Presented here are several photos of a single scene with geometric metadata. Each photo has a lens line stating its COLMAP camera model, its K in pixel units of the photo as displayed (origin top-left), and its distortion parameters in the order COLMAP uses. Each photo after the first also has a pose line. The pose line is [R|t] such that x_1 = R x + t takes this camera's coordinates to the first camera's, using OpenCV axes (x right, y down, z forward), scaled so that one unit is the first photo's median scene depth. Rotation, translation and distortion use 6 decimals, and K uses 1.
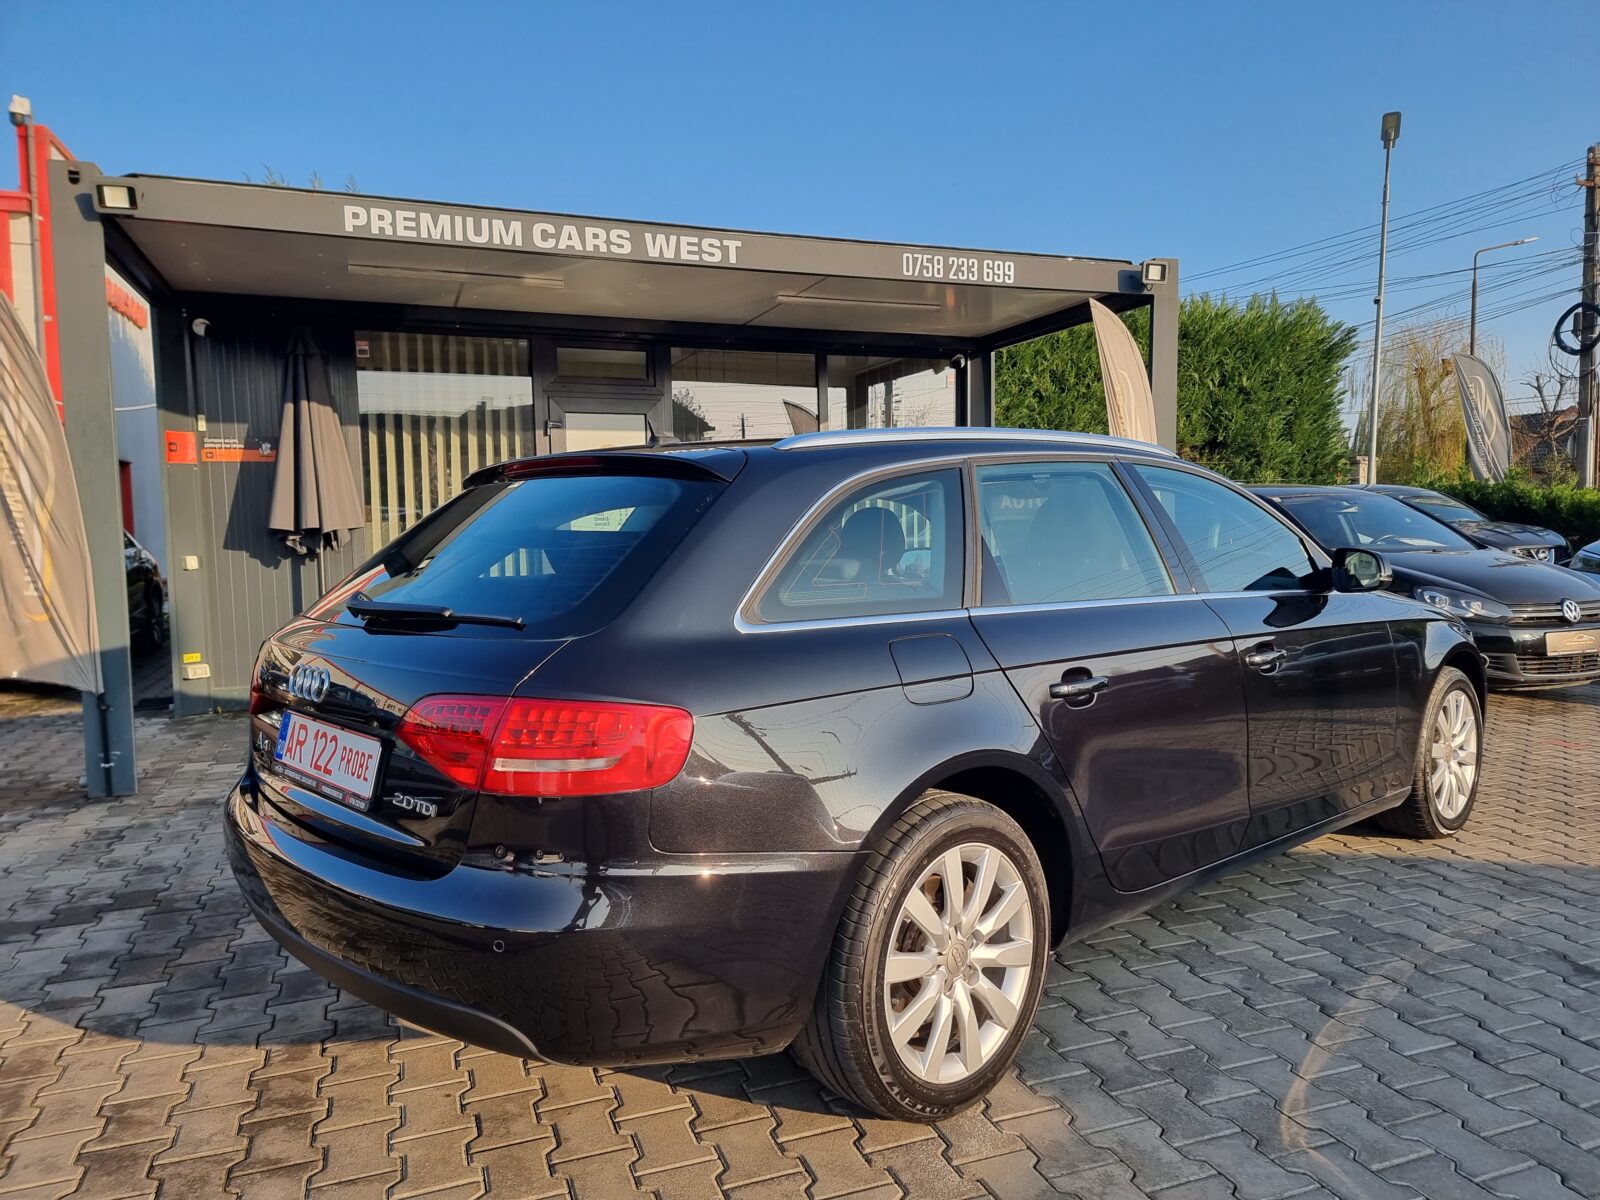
lens RADIAL K [[1134.4, 0, 825.8], [0, 1134.4, 596.4], [0, 0, 1]] dist [0.054964, -0.053242]
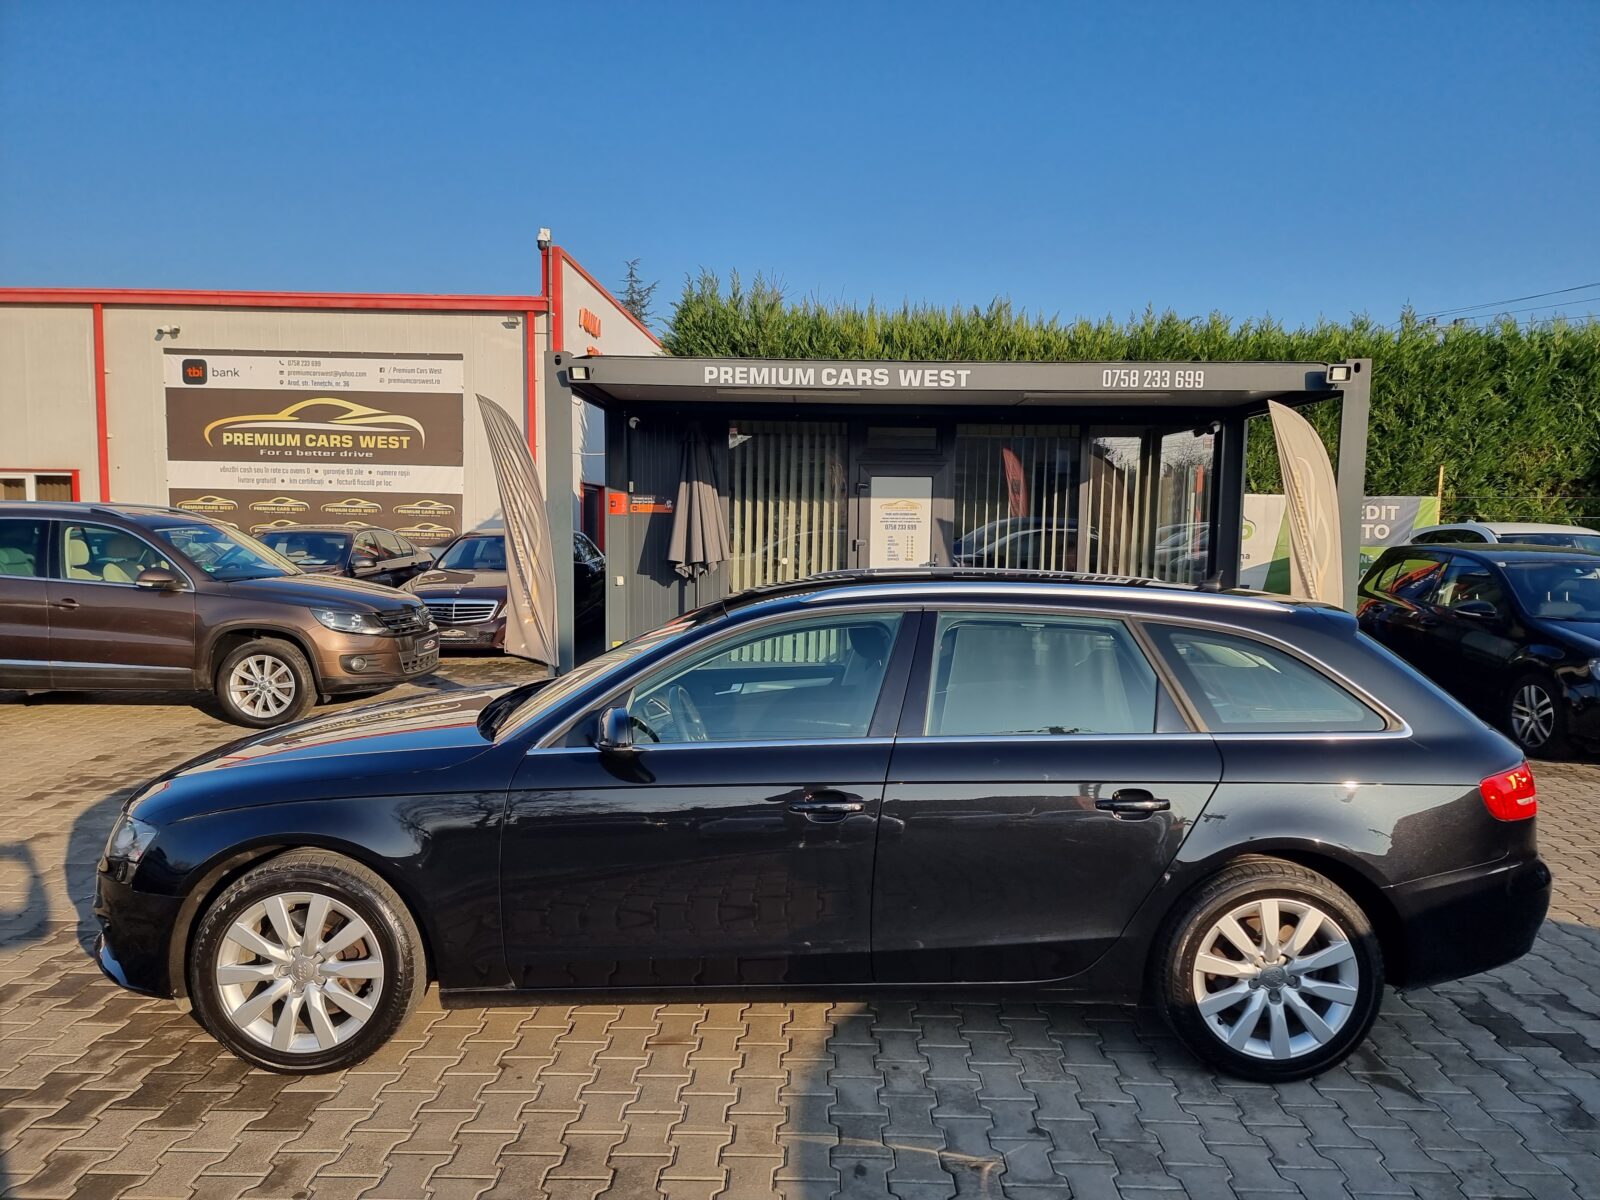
lens RADIAL K [[1134.4, 0, 799.9], [0, 1134.4, 603.4], [0, 0, 1]] dist [0.054964, -0.053242]
pose [[0.925519, 0.055970, -0.374541, 0.229479], [-0.051262, 0.998431, 0.022530, -0.046105], [0.375215, -0.001653, 0.926936, -0.298135]]
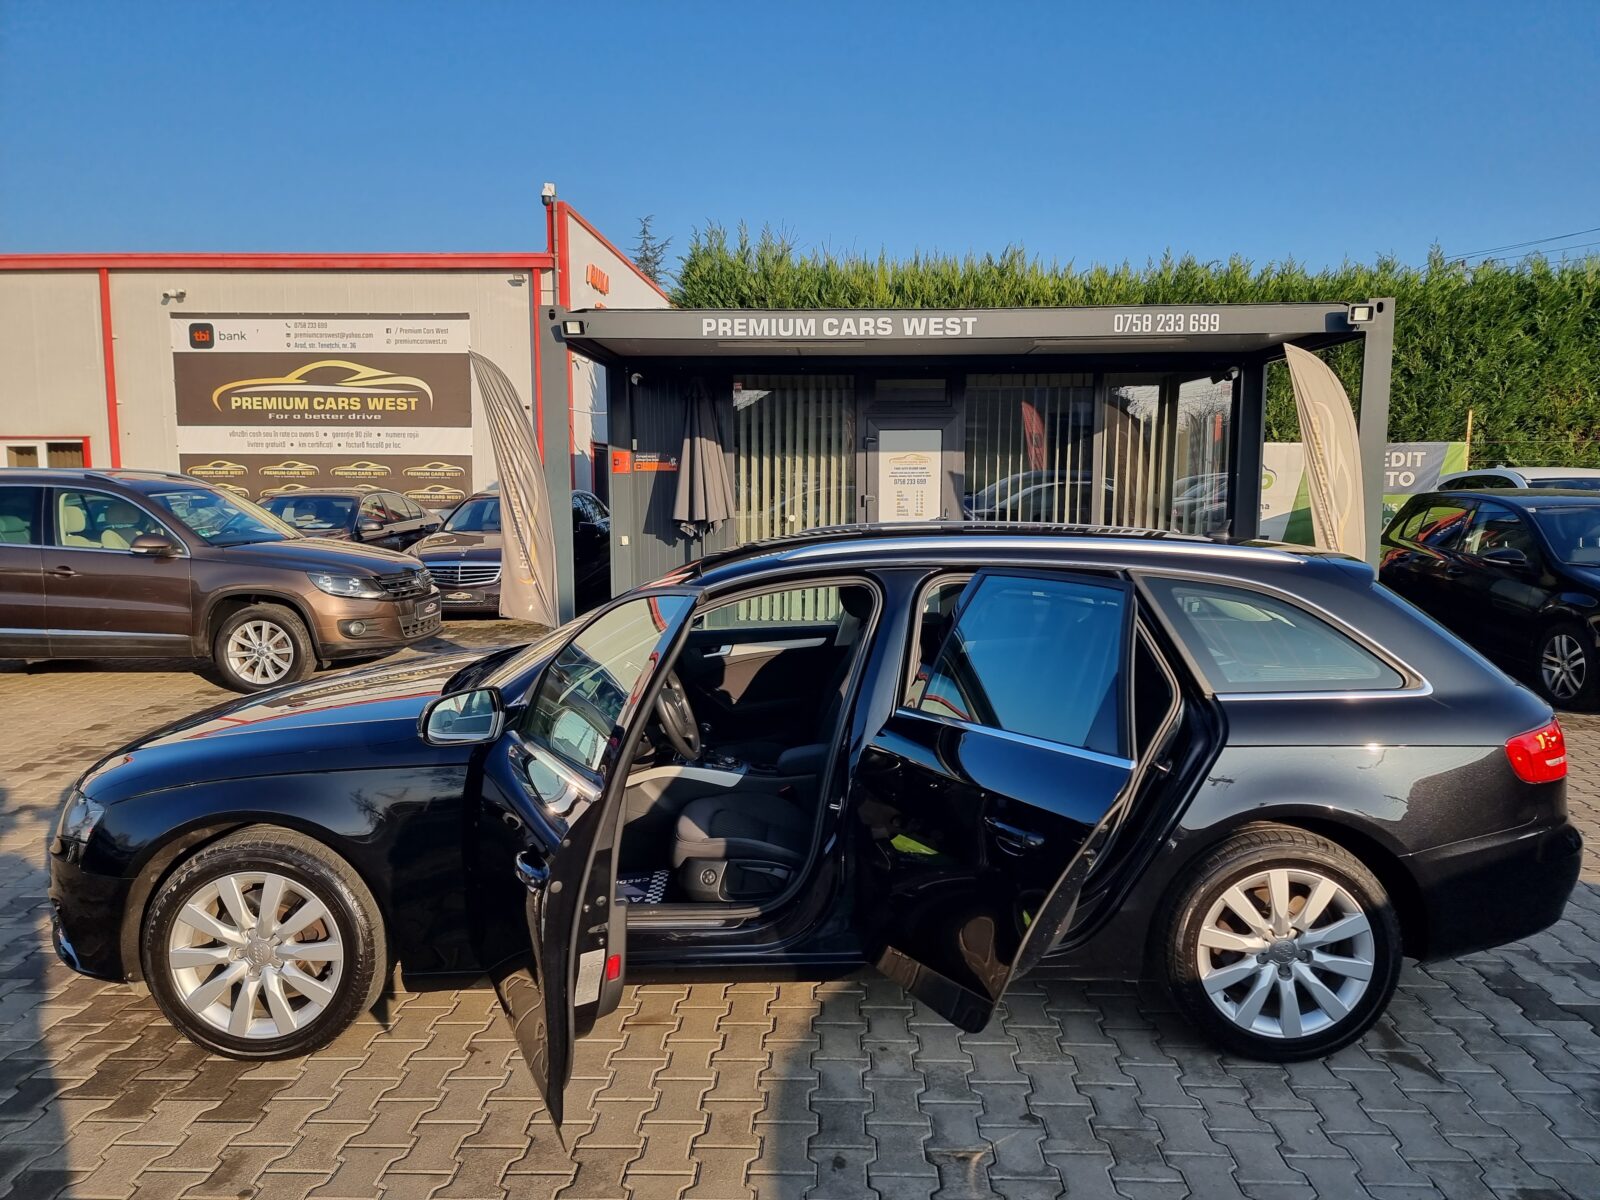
lens RADIAL K [[1134.4, 0, 801.2], [0, 1134.4, 587.3], [0, 0, 1]] dist [0.054964, -0.053242]
pose [[0.919161, 0.052211, -0.390406, 0.236209], [-0.036890, 0.998230, 0.046646, -0.046530], [0.392150, -0.028473, 0.919460, -0.264910]]
